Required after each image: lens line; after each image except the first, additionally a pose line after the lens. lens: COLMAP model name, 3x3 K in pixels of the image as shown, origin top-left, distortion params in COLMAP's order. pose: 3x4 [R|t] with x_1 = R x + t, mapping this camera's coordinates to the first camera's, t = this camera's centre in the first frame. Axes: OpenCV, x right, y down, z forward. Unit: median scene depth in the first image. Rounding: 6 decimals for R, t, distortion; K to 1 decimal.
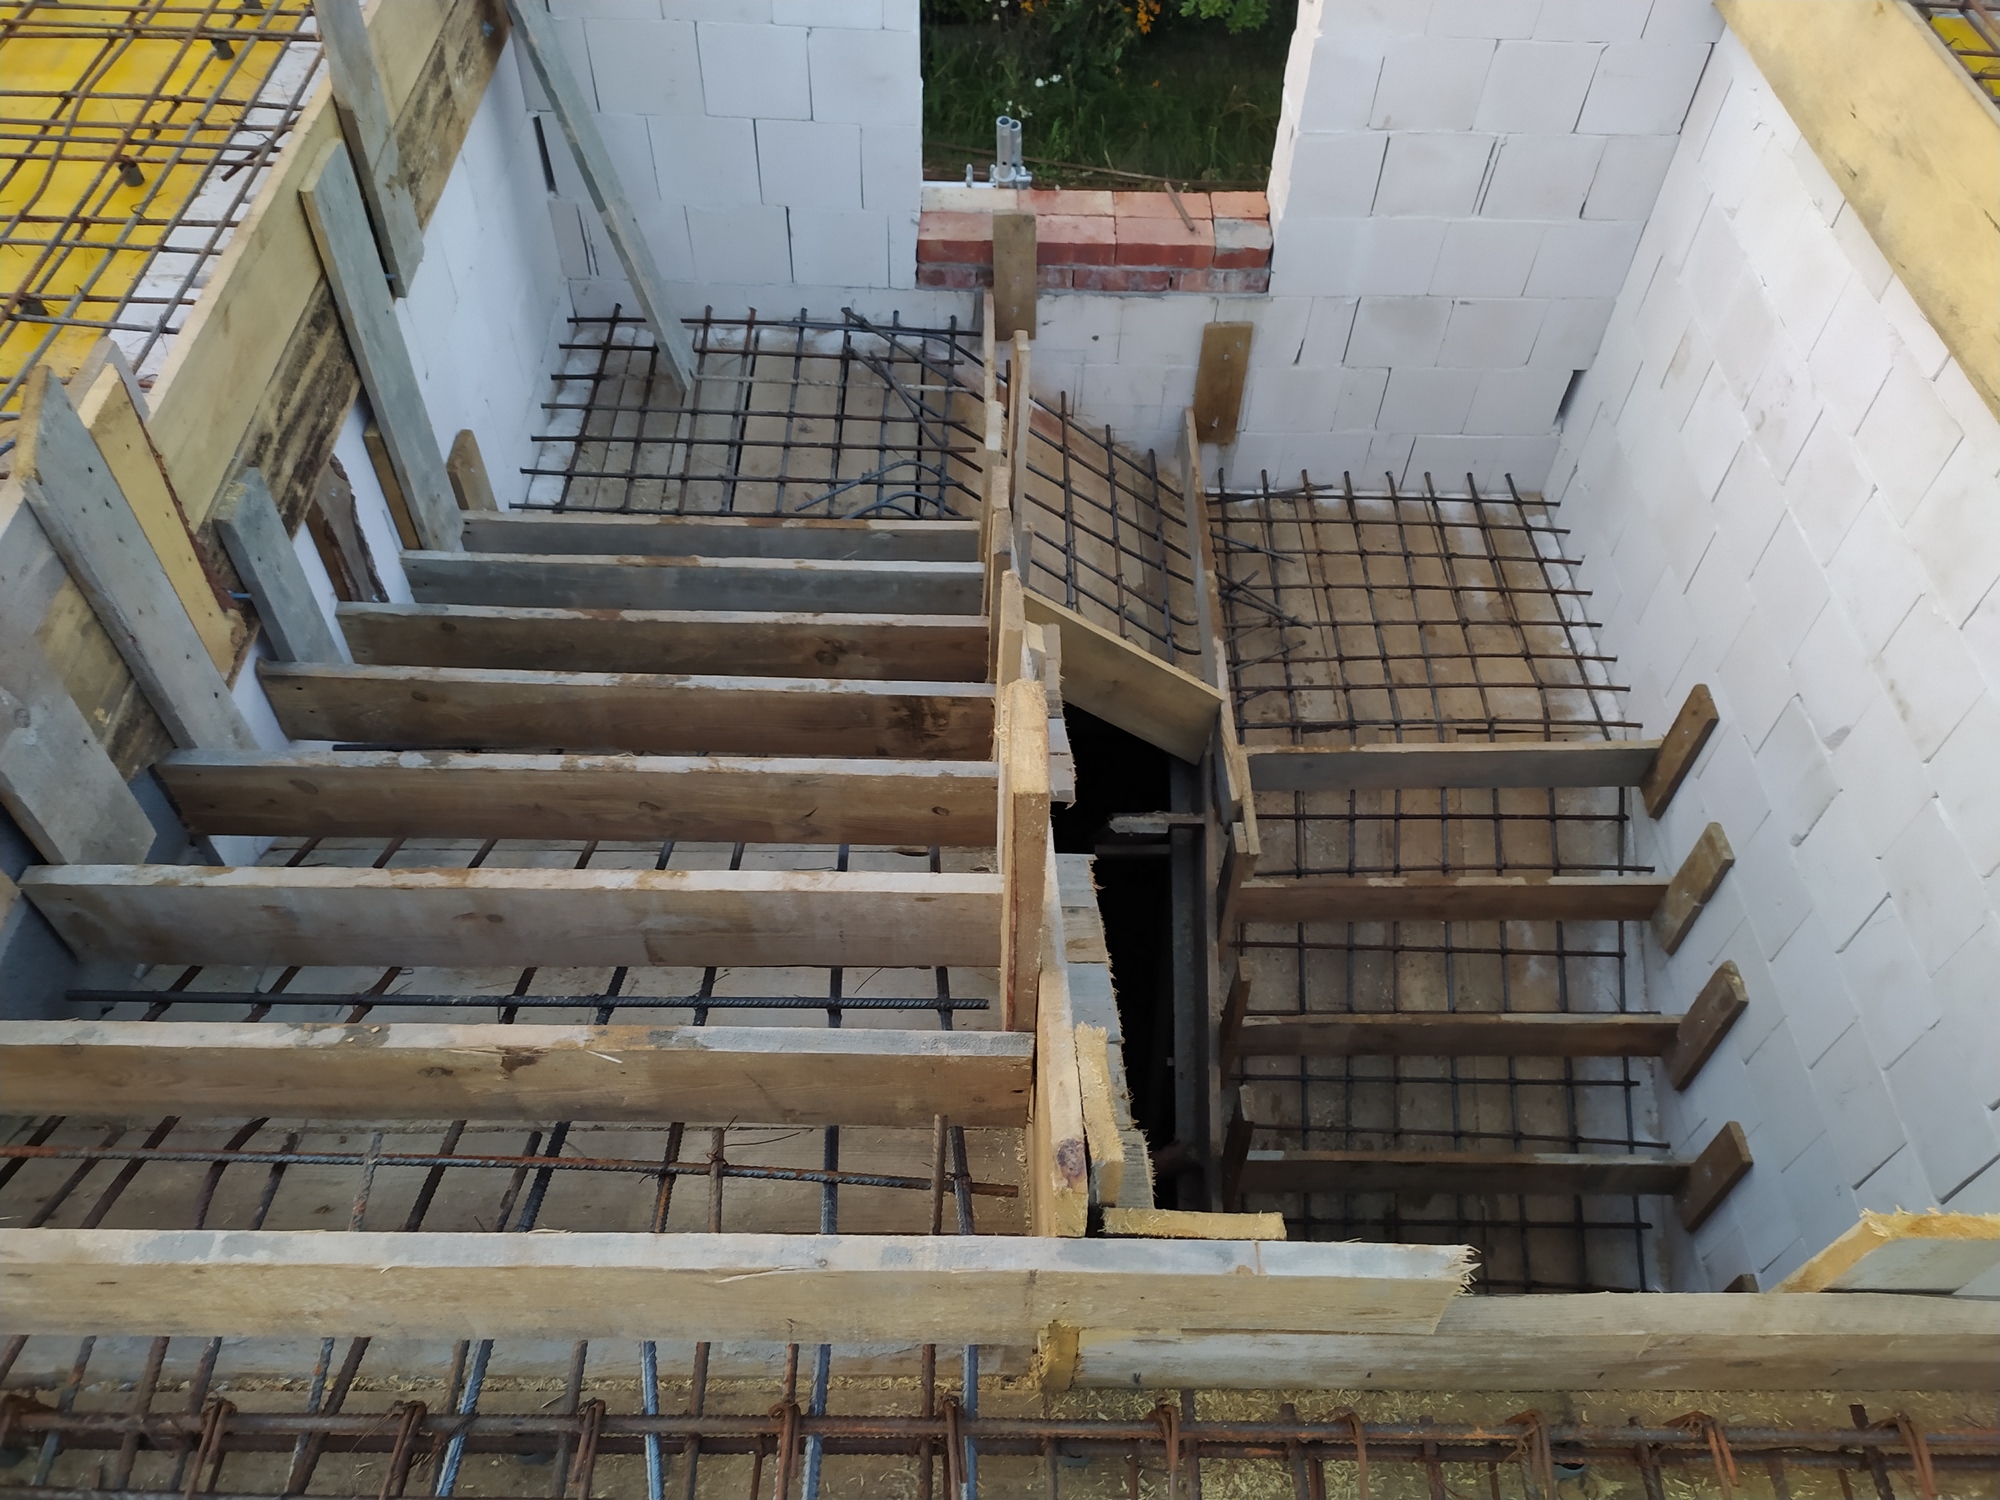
lens RADIAL K [[1525.6, 0, 997.8], [0, 1525.6, 723.5], [0, 0, 1]] dist [0.073739, -0.085644]
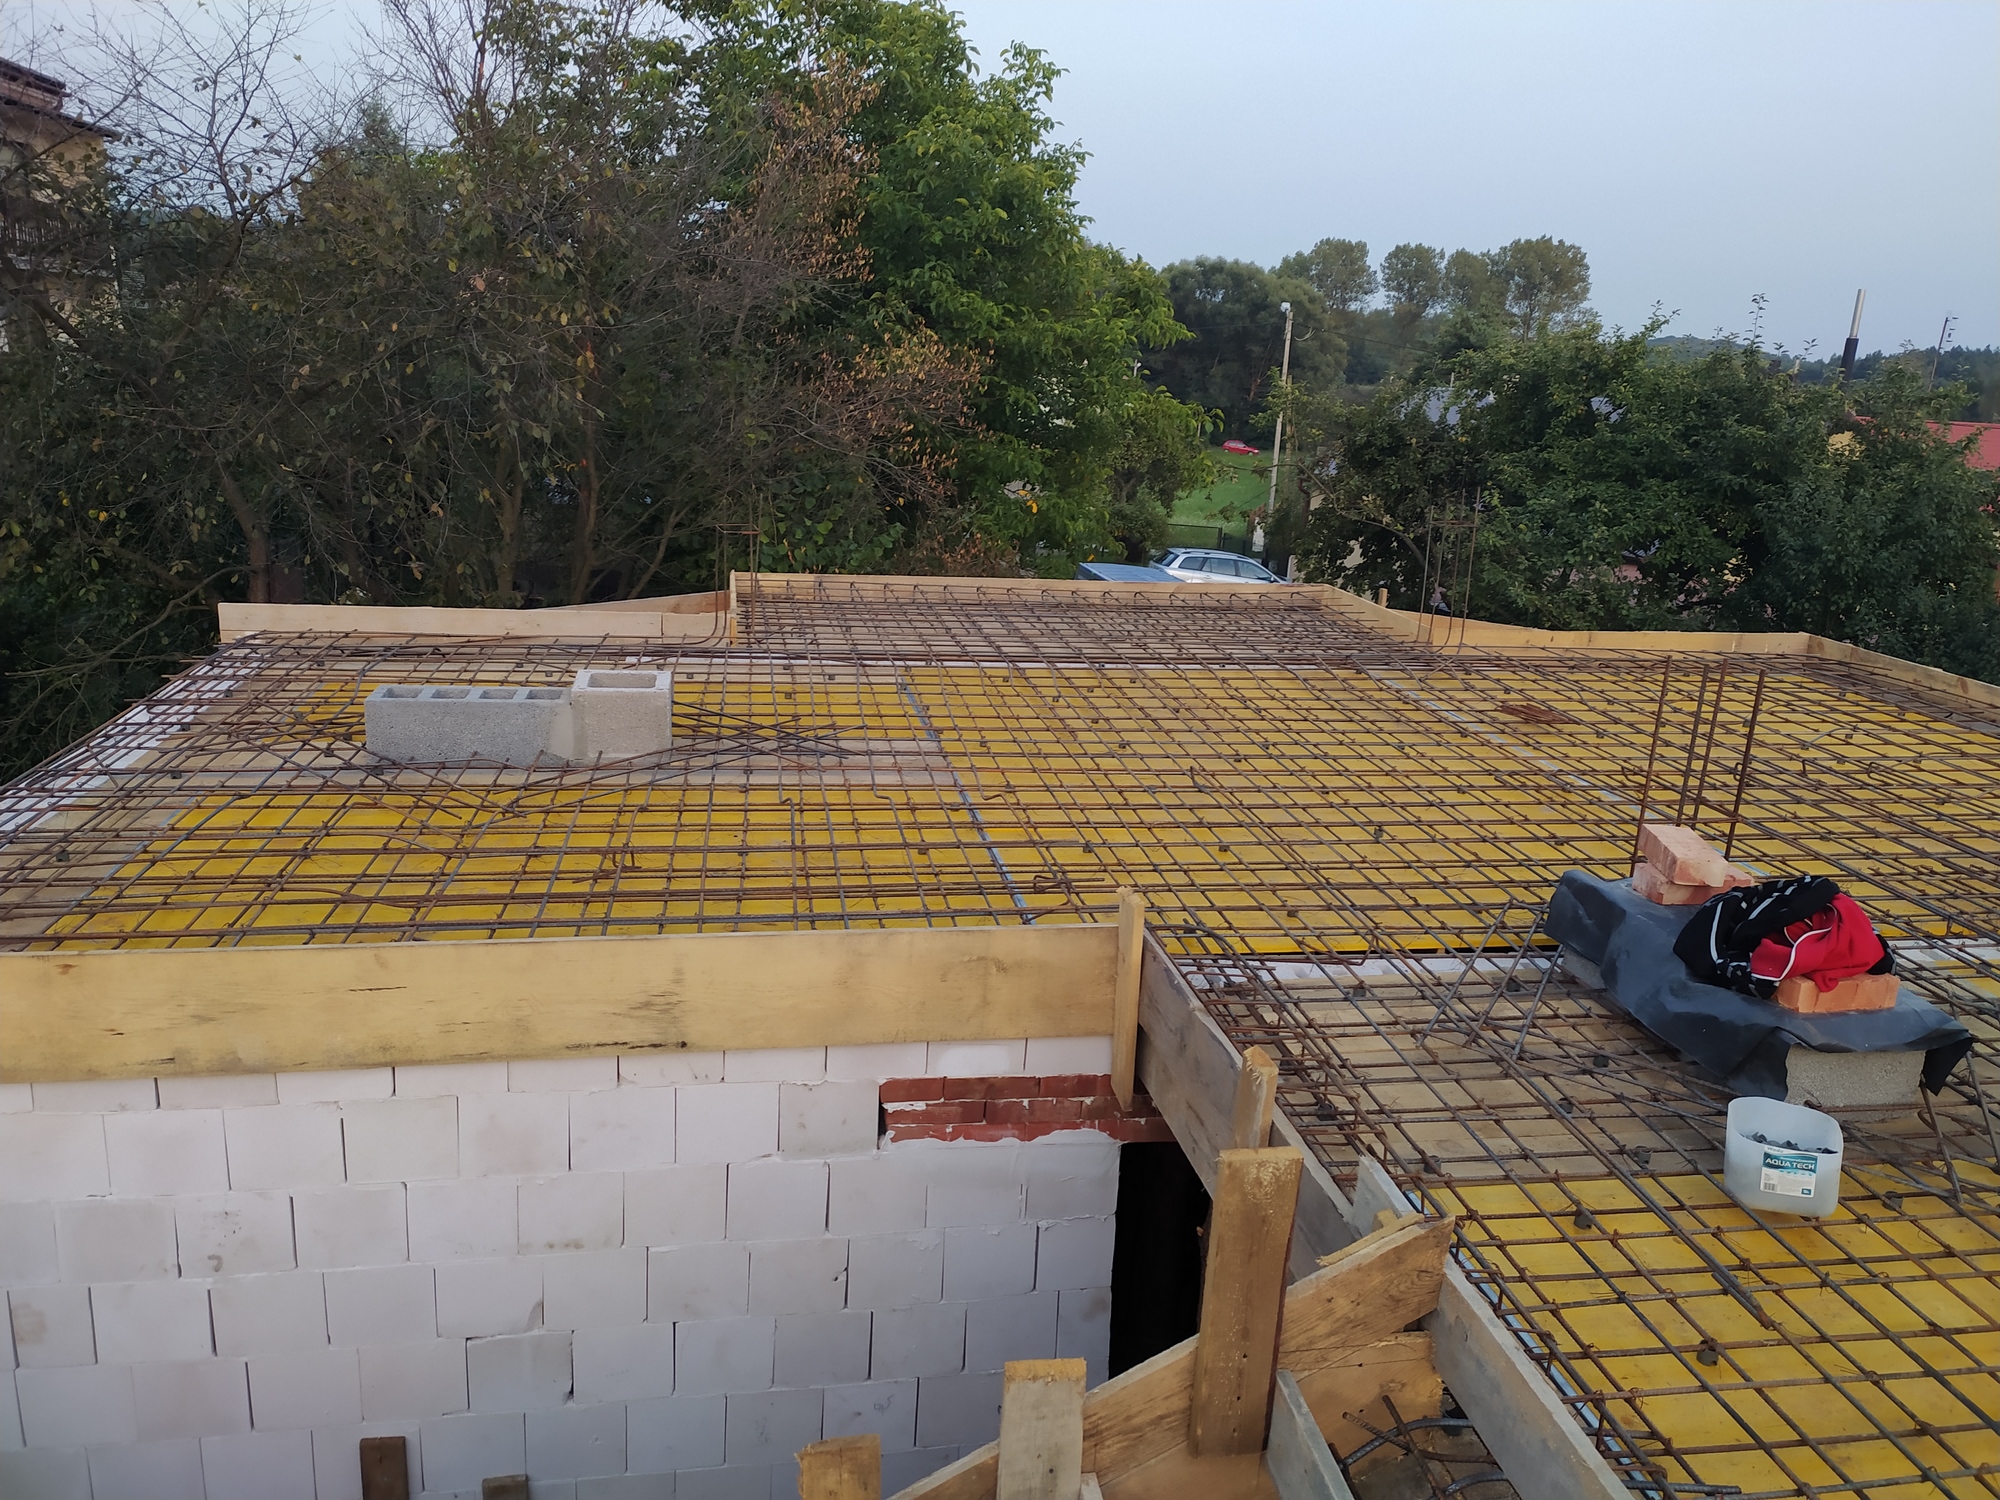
lens RADIAL K [[1556.1, 0, 1000.0], [0, 1556.1, 750.0], [0, 0, 1]] dist [0.075692, -0.118925]
pose [[-0.182677, -0.307574, 0.933824, -0.571263], [0.706080, 0.619903, 0.342302, -0.434992], [-0.684164, 0.721885, 0.103930, 0.255223]]
